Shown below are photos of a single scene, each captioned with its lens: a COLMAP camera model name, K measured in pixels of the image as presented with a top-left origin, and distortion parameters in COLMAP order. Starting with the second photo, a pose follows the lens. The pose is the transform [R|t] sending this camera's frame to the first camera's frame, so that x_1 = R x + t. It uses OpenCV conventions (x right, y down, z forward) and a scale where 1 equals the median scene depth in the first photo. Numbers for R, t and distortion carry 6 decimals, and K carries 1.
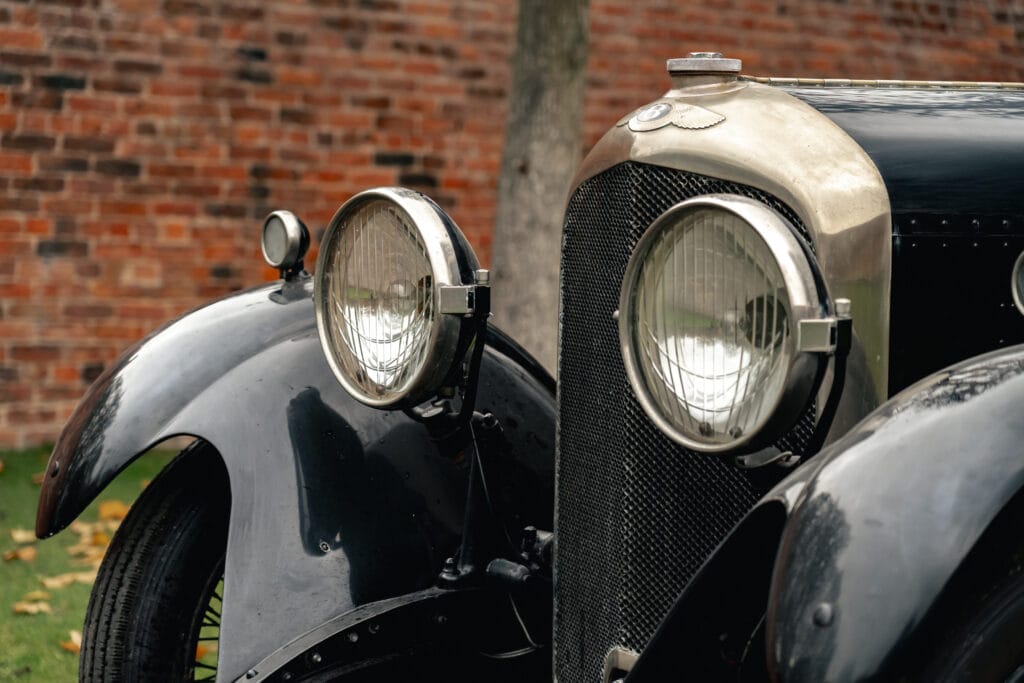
lens RADIAL K [[1452.1, 0, 512.0], [0, 1452.1, 341.5], [0, 0, 1]] dist [-0.011015, 0.010192]
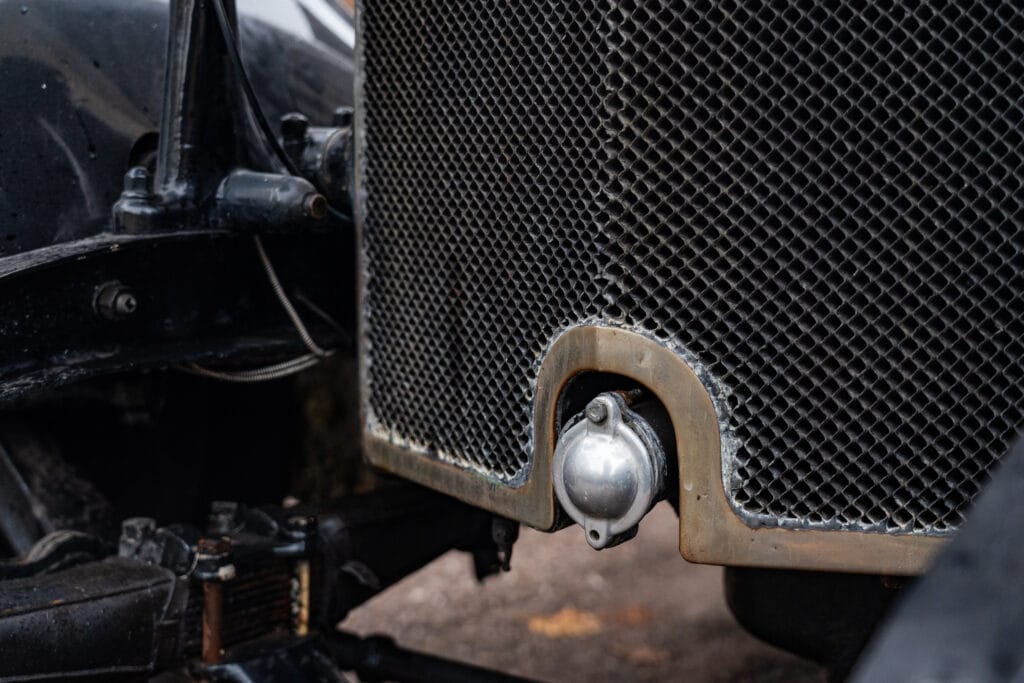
lens RADIAL K [[1452.1, 0, 512.0], [0, 1452.1, 341.5], [0, 0, 1]] dist [-0.011015, 0.010192]
pose [[0.965501, -0.052598, 0.255030, -0.055073], [0.009150, 0.985636, 0.168638, 0.147053], [-0.260237, -0.160487, 0.952114, 0.612591]]
